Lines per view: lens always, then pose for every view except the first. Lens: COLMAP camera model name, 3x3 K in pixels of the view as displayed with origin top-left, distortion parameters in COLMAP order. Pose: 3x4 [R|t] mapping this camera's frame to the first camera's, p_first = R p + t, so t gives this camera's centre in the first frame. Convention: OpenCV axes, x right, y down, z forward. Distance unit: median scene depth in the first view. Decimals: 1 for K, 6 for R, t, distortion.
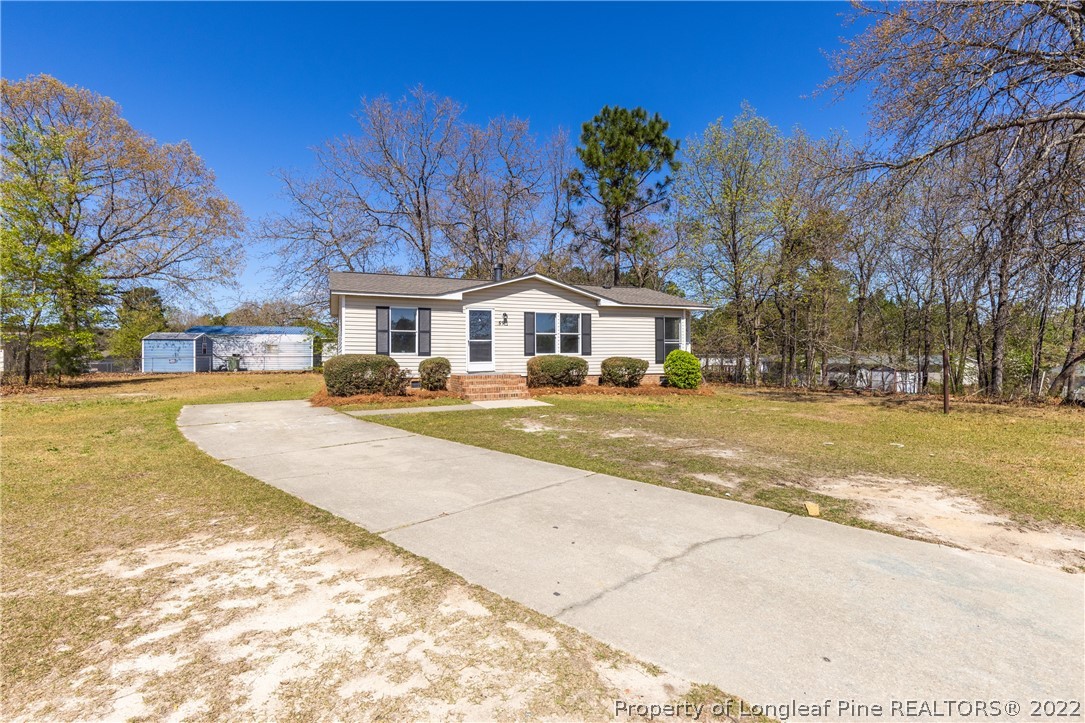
lens RADIAL K [[495.4, 0, 552.0], [0, 495.4, 360.1], [0, 0, 1]] dist [-0.001306, -0.000146]
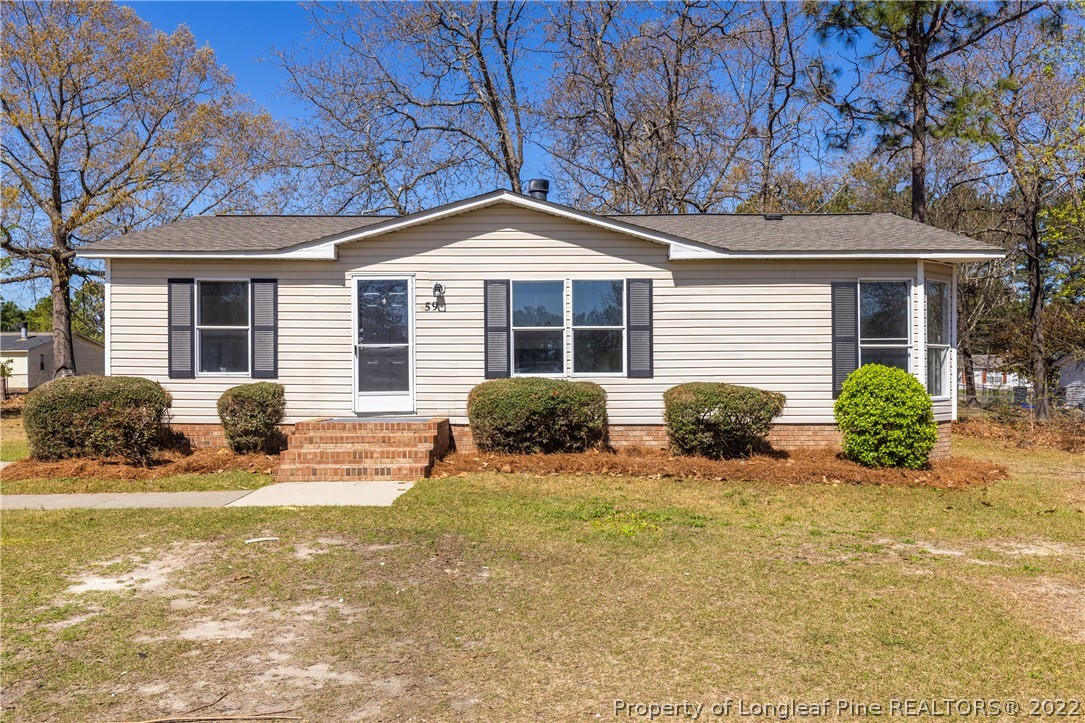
lens RADIAL K [[916.8, 0, 523.9], [0, 916.8, 380.7], [0, 0, 1]] dist [-0.004350, 0.002383]
pose [[0.926853, 0.006908, -0.375362, 0.288949], [-0.004550, 0.999964, 0.007166, -0.013097], [0.375398, -0.004934, 0.926851, 0.251058]]
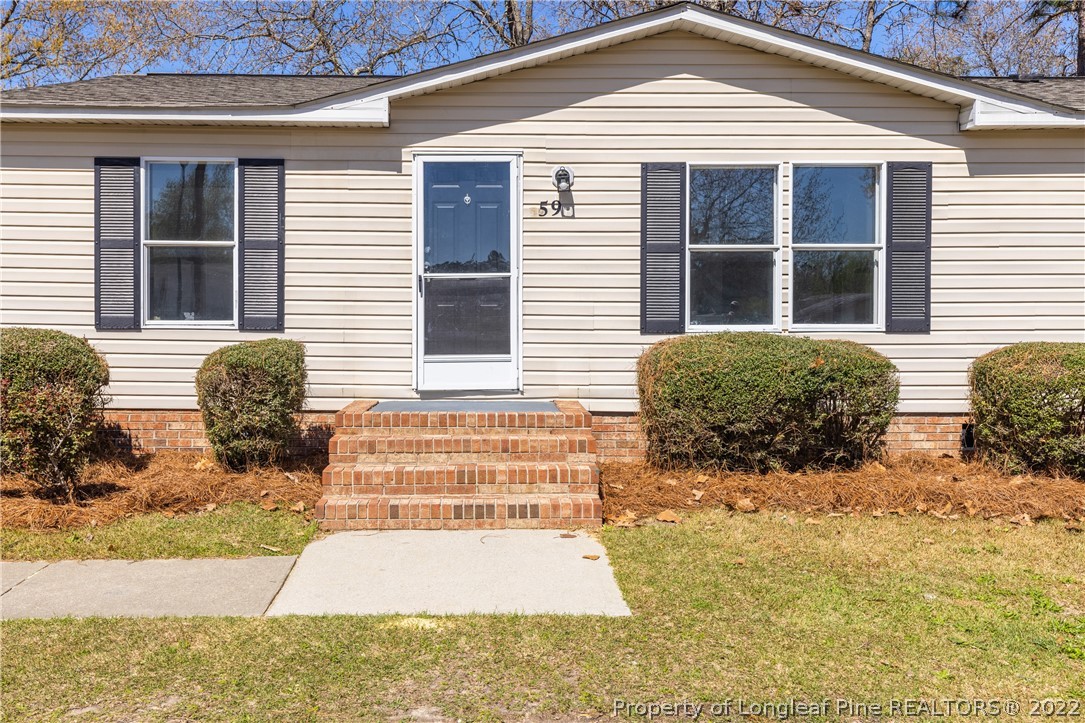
lens RADIAL K [[1119.6, 0, 467.0], [0, 1119.6, 339.4], [0, 0, 1]] dist [0.004576, 0.001316]
pose [[0.927993, 0.014846, -0.372303, 0.078437], [-0.008805, 0.999801, 0.017922, -0.015527], [0.372495, -0.013353, 0.927938, 0.427518]]
